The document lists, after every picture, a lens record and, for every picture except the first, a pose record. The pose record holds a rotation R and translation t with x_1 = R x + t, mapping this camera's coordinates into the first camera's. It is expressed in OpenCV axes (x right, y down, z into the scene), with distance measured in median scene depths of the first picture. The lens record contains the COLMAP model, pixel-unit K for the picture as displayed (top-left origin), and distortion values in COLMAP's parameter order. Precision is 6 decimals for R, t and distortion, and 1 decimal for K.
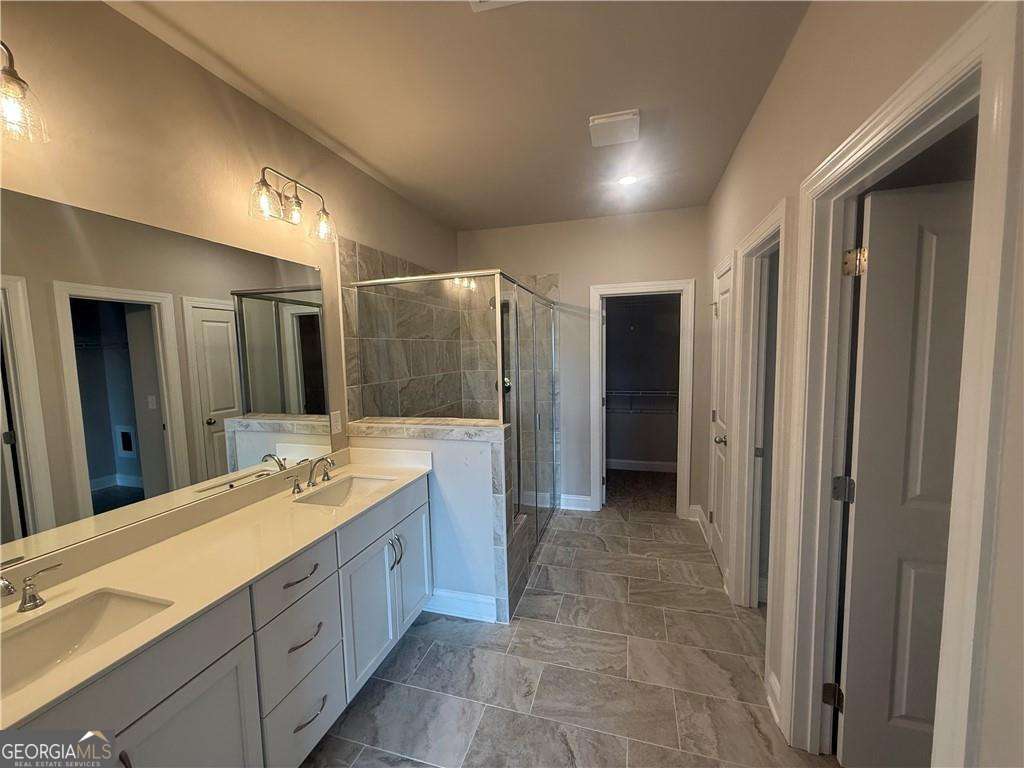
lens RADIAL K [[407.3, 0, 509.7], [0, 407.3, 381.1], [0, 0, 1]] dist [0.003089, 0.000357]
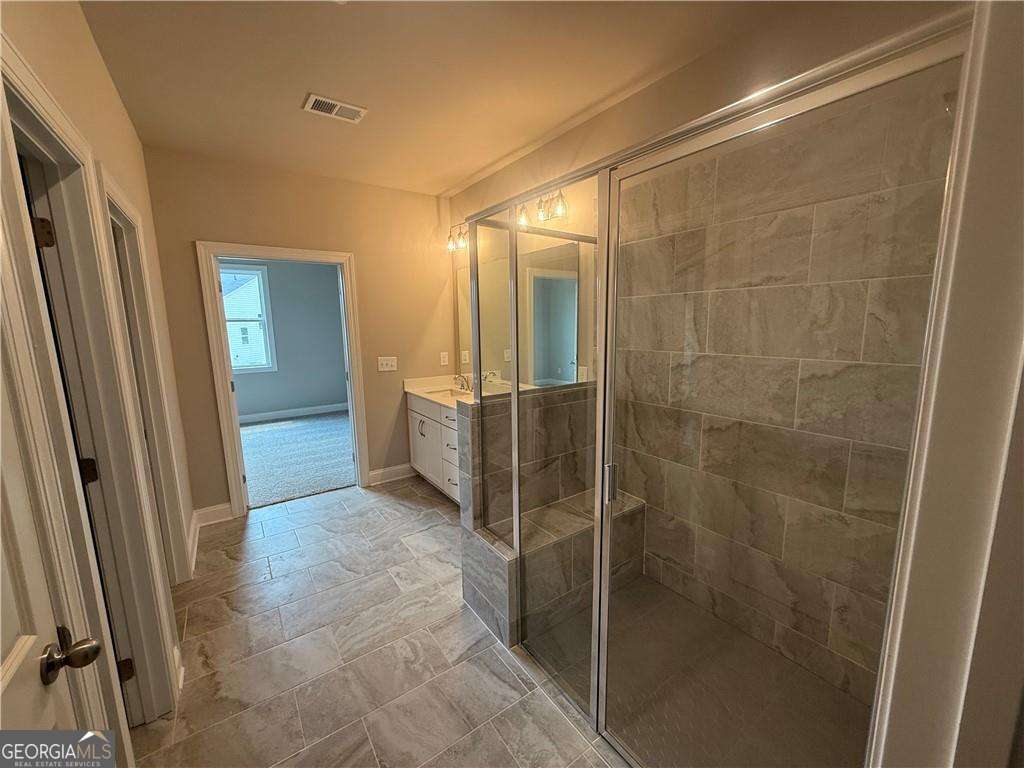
lens RADIAL K [[407.3, 0, 507.8], [0, 407.3, 383.6], [0, 0, 1]] dist [0.003089, 0.000357]
pose [[-0.616576, 0.162205, -0.770405, 0.642377], [-0.036595, 0.971584, 0.233850, -0.145788], [0.786445, 0.172379, -0.593119, 1.685311]]
